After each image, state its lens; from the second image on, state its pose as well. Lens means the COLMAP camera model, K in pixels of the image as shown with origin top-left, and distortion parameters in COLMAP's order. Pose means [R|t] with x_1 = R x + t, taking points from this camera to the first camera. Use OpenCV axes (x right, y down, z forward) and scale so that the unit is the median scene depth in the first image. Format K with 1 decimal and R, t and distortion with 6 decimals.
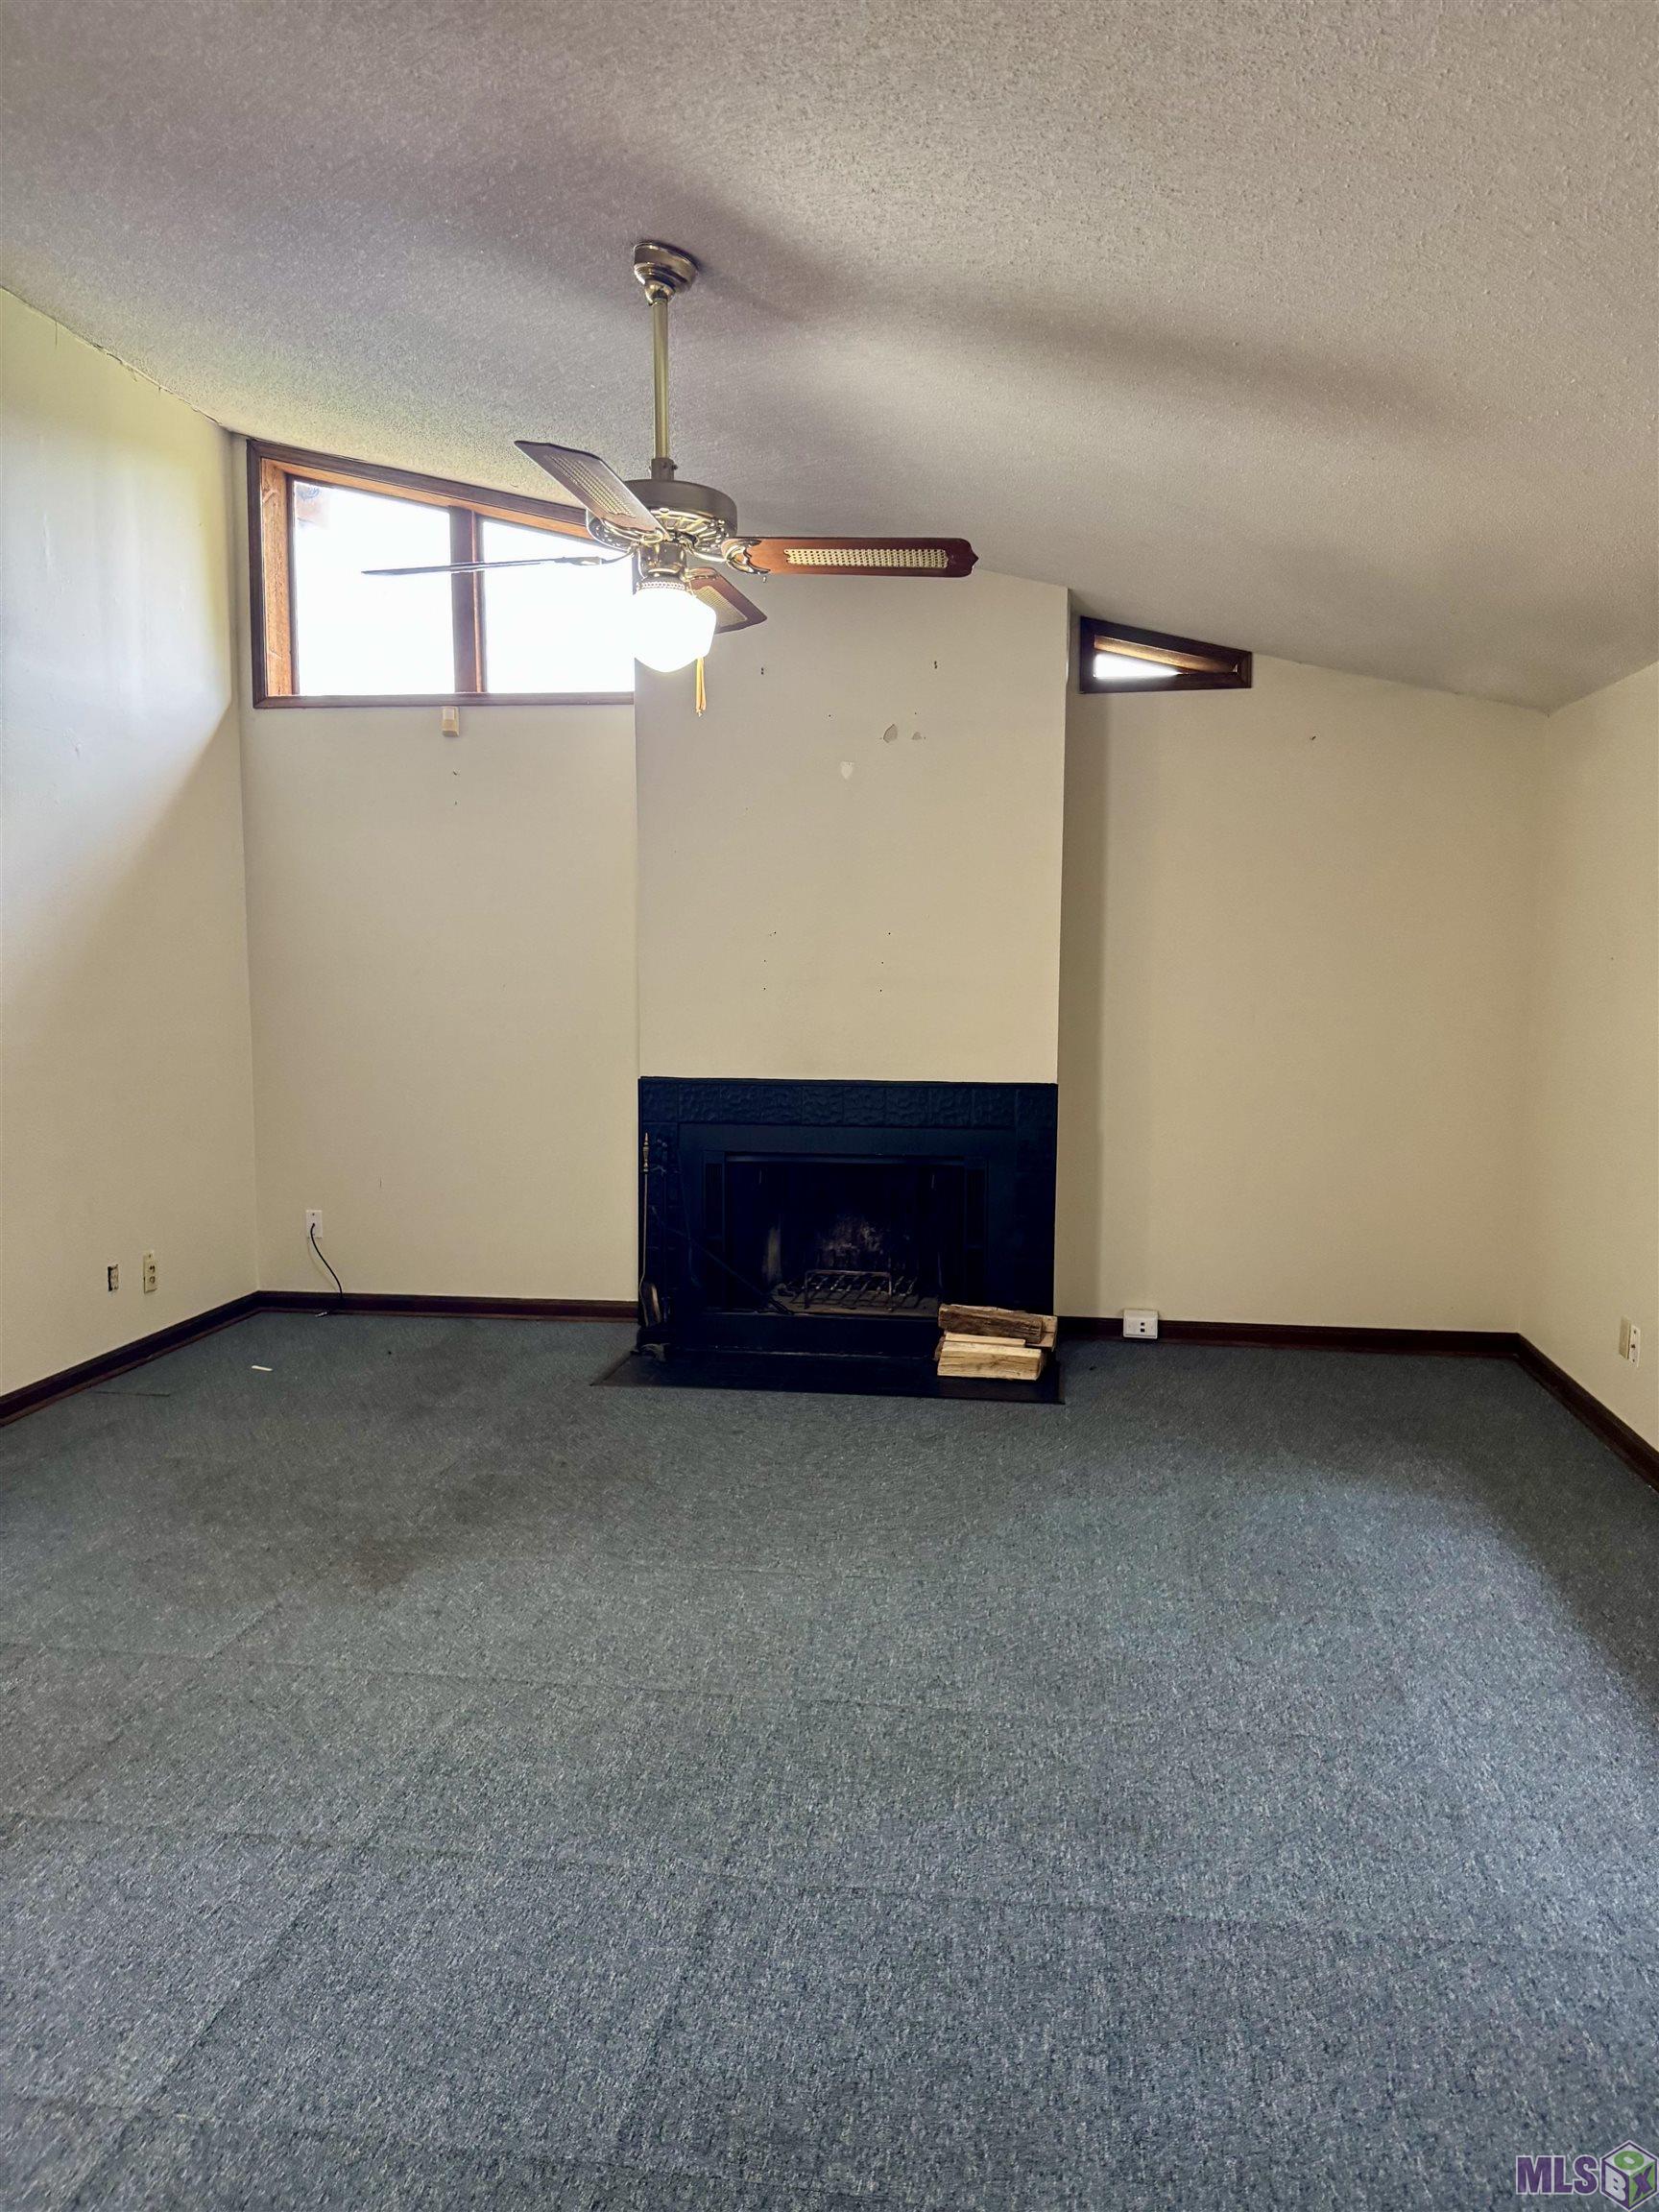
lens RADIAL K [[1539.2, 0, 876.3], [0, 1539.2, 1095.5], [0, 0, 1]] dist [0.085056, -0.123081]
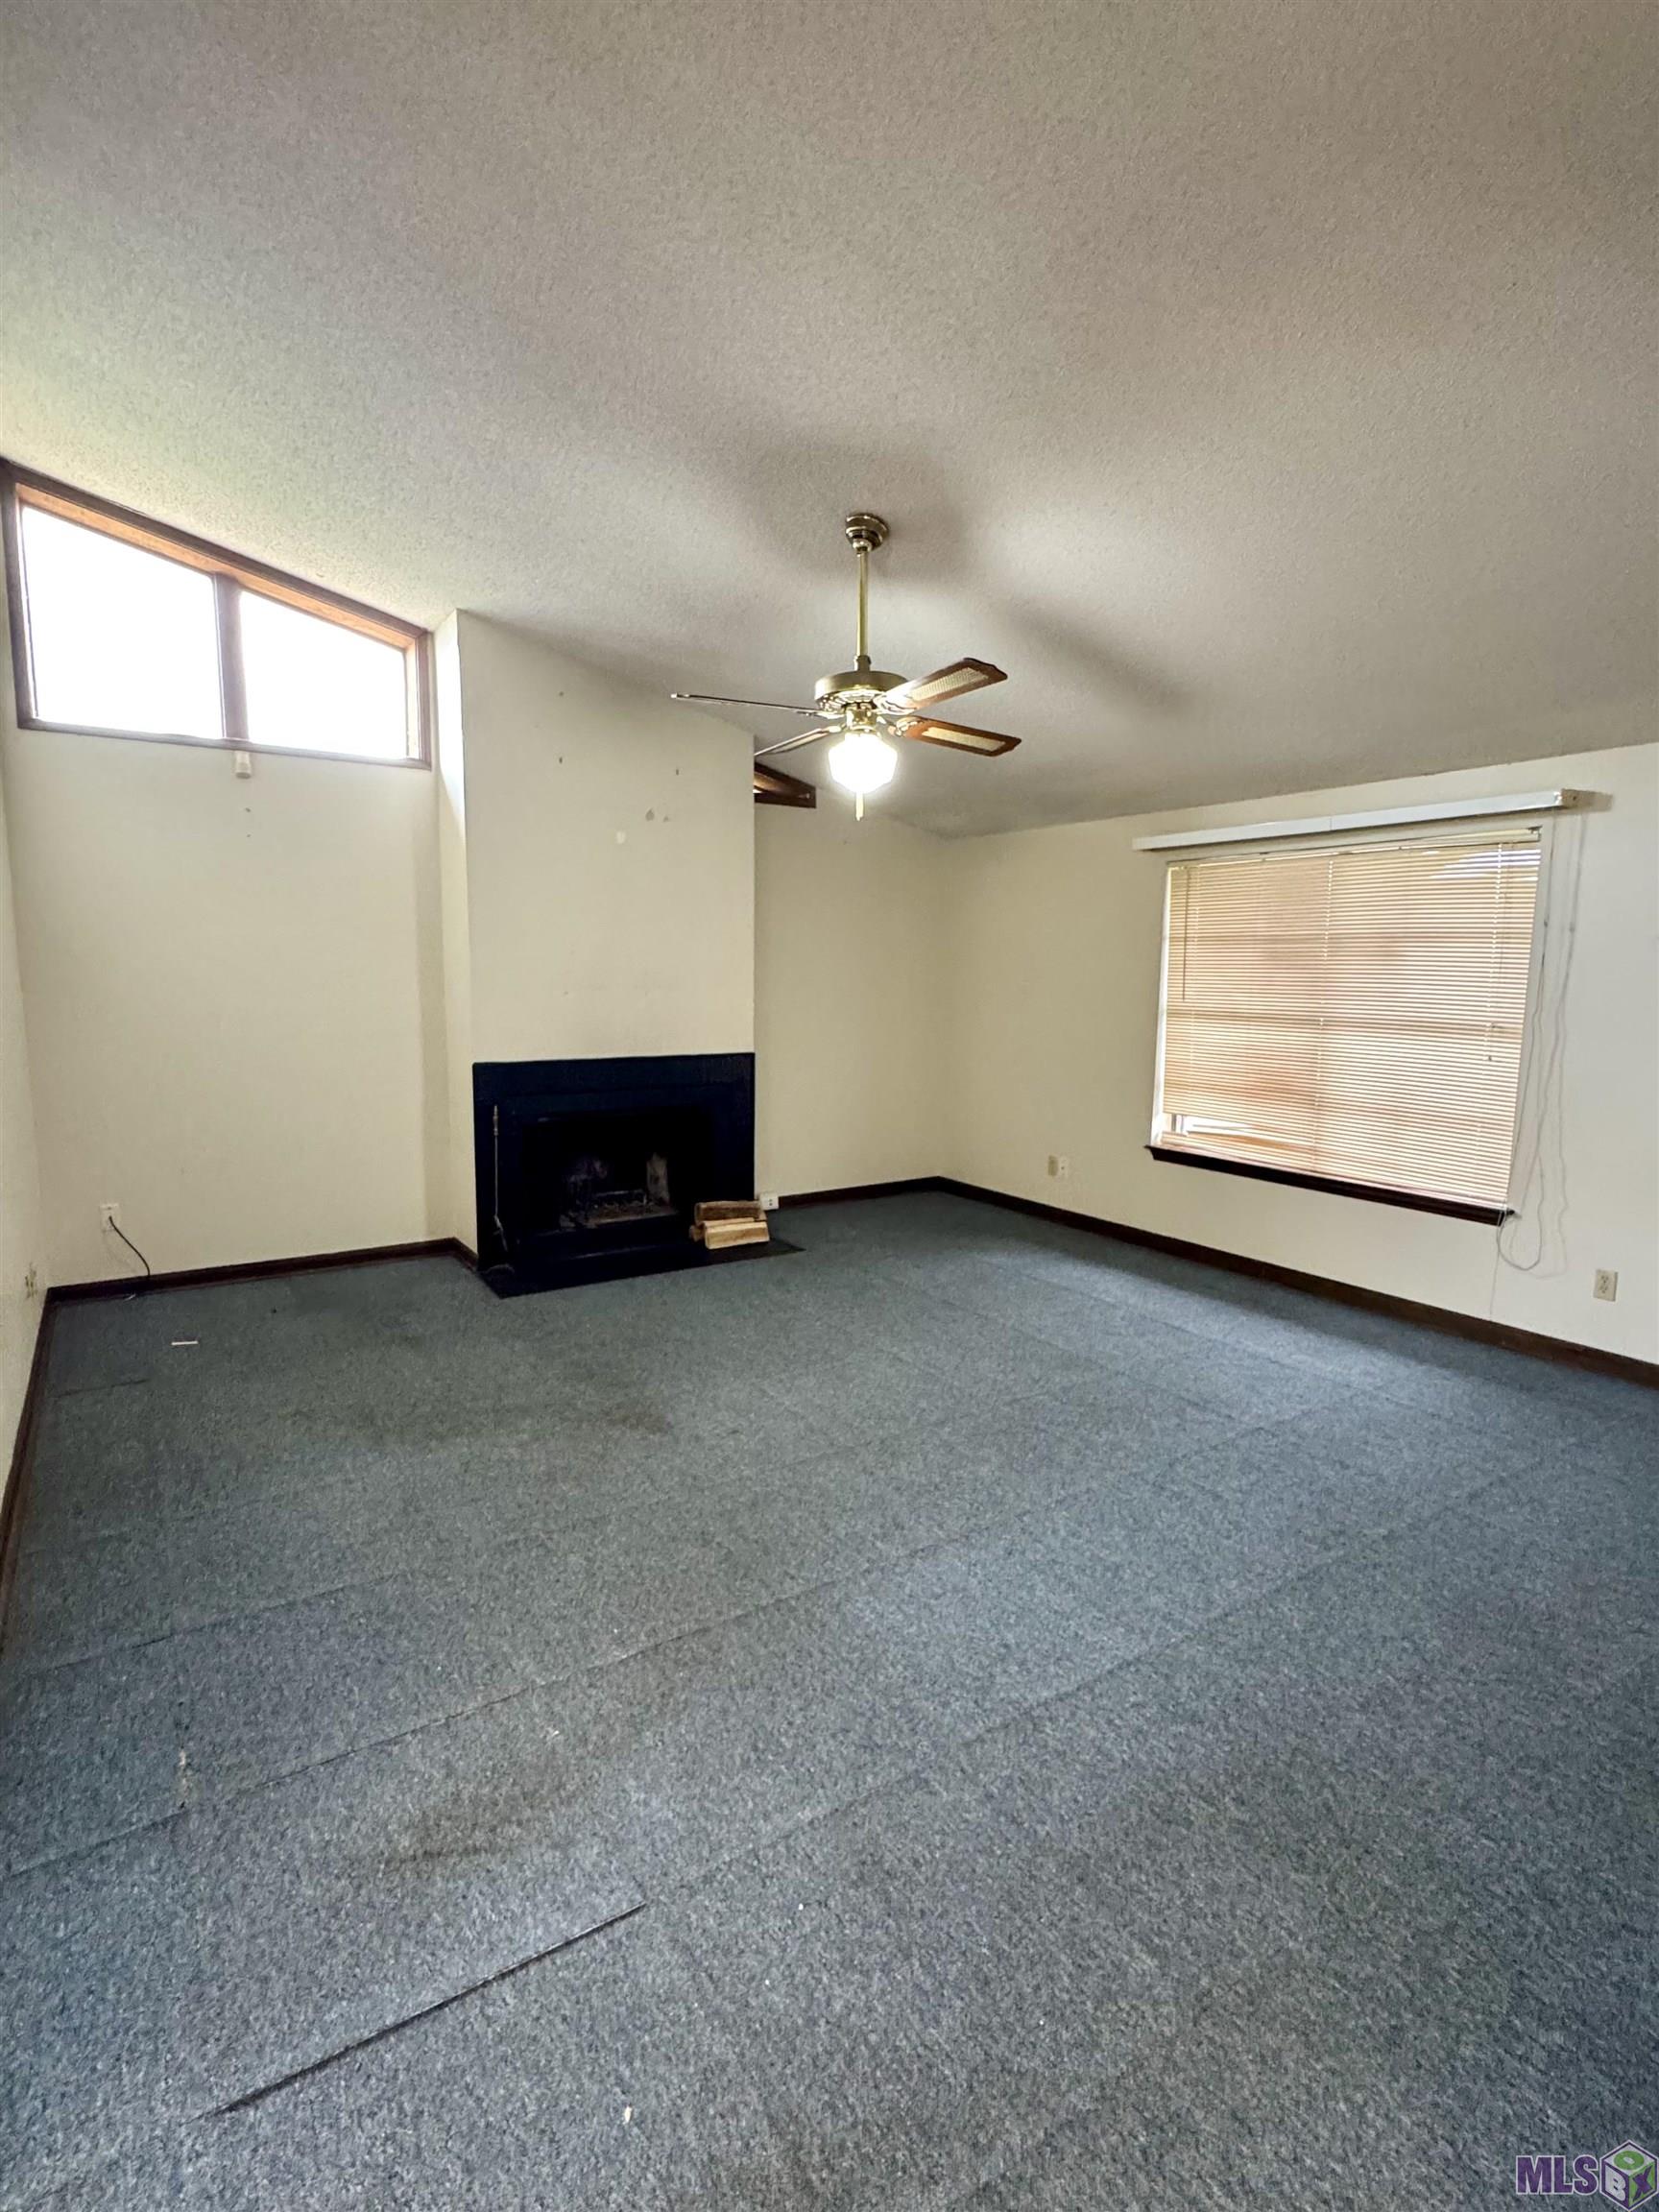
lens RADIAL K [[1078.5, 0, 829.5], [0, 1078.5, 1106.0], [0, 0, 1]] dist [-0.004765, -0.000212]
pose [[0.755346, -0.079281, 0.650513, -0.570457], [0.052739, 0.996789, 0.060246, -0.016655], [-0.653201, -0.011199, 0.757102, 0.129544]]
